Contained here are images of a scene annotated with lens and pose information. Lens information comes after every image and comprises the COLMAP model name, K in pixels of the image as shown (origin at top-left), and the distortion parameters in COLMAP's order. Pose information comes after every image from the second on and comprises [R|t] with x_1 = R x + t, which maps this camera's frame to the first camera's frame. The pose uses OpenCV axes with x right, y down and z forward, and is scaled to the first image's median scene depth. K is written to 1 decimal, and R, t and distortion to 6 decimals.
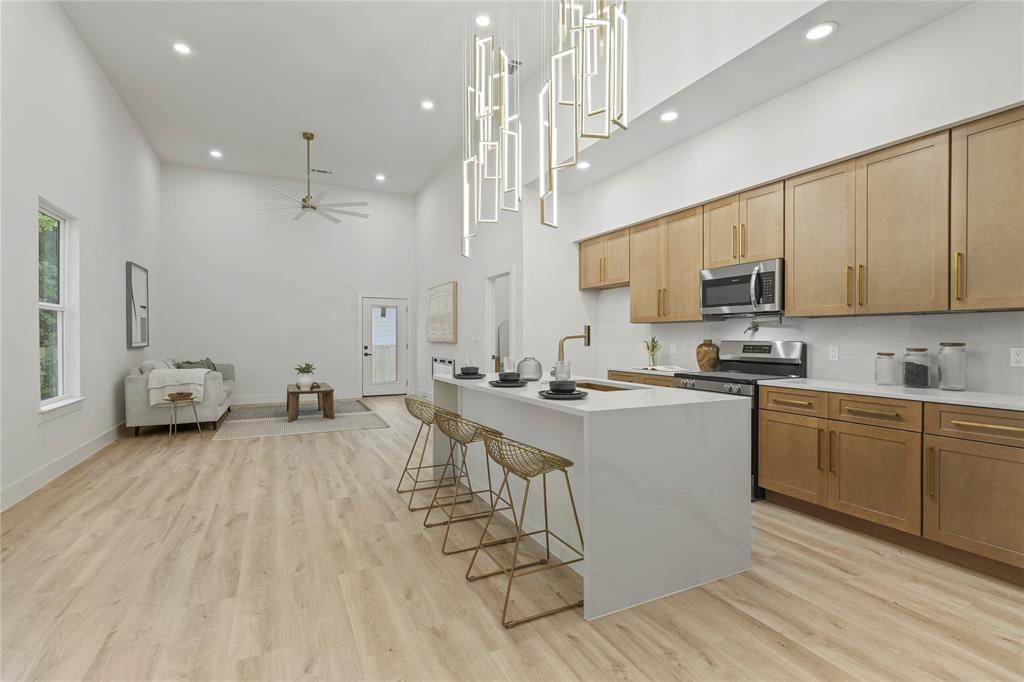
lens RADIAL K [[472.6, 0, 508.0], [0, 472.6, 338.8], [0, 0, 1]] dist [0.000557, 0.000245]
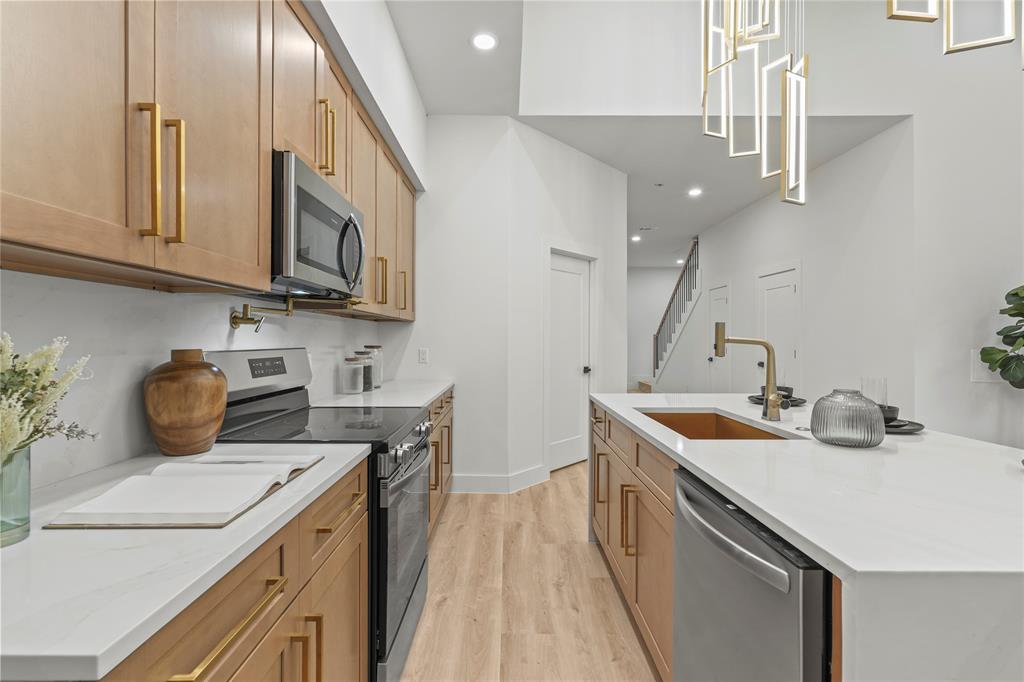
lens RADIAL K [[469.2, 0, 512.0], [0, 469.2, 341.0], [0, 0, 1]] dist [-0.008634, -0.000237]
pose [[-0.902221, -0.005482, 0.431239, 0.112931], [-0.002610, 0.999970, 0.007251, -0.007419], [-0.431266, 0.005417, -0.902208, 1.274930]]
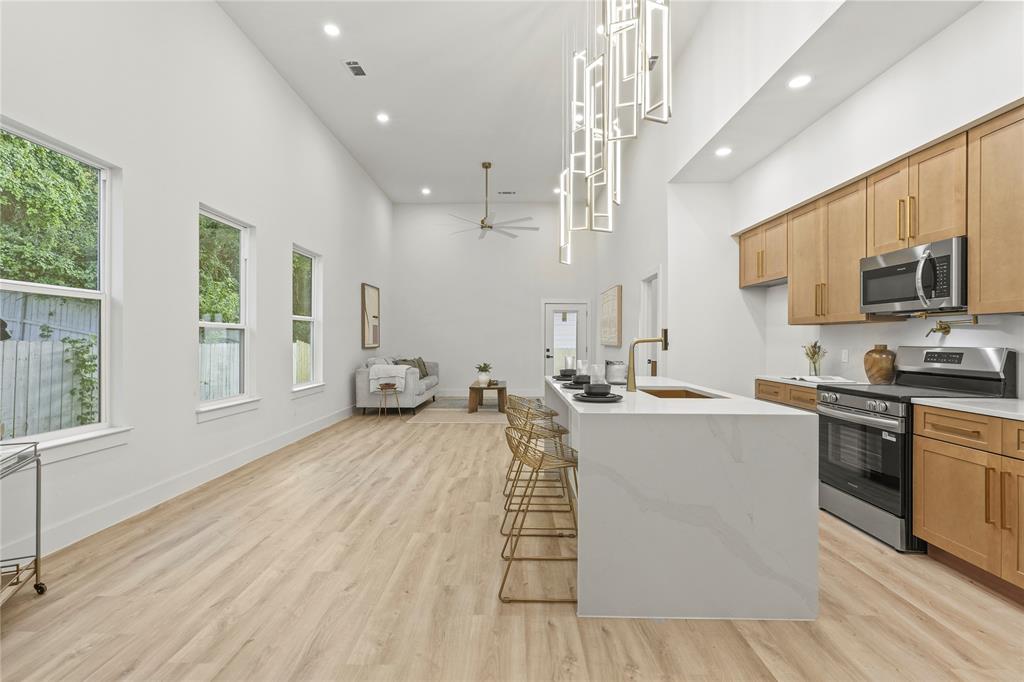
lens RADIAL K [[473.8, 0, 504.8], [0, 473.8, 338.3], [0, 0, 1]] dist [0.002771, 0.000101]
pose [[0.888578, 0.000820, -0.458725, 0.245113], [-0.004664, 0.999963, -0.007247, -0.000383], [0.458702, 0.008579, 0.888549, 0.002035]]
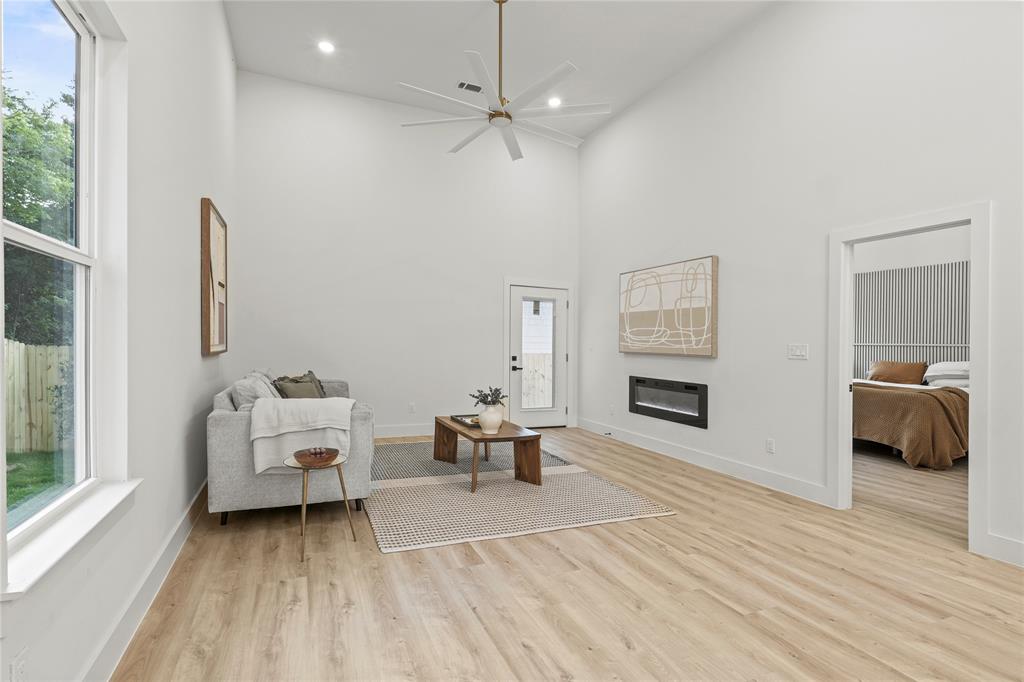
lens RADIAL K [[483.7, 0, 513.5], [0, 483.7, 358.4], [0, 0, 1]] dist [-0.002164, -0.000332]
pose [[0.999137, 0.023383, -0.034336, -0.645631], [-0.022451, 0.999375, 0.027293, -0.001041], [0.034953, -0.026499, 0.999038, 0.687684]]
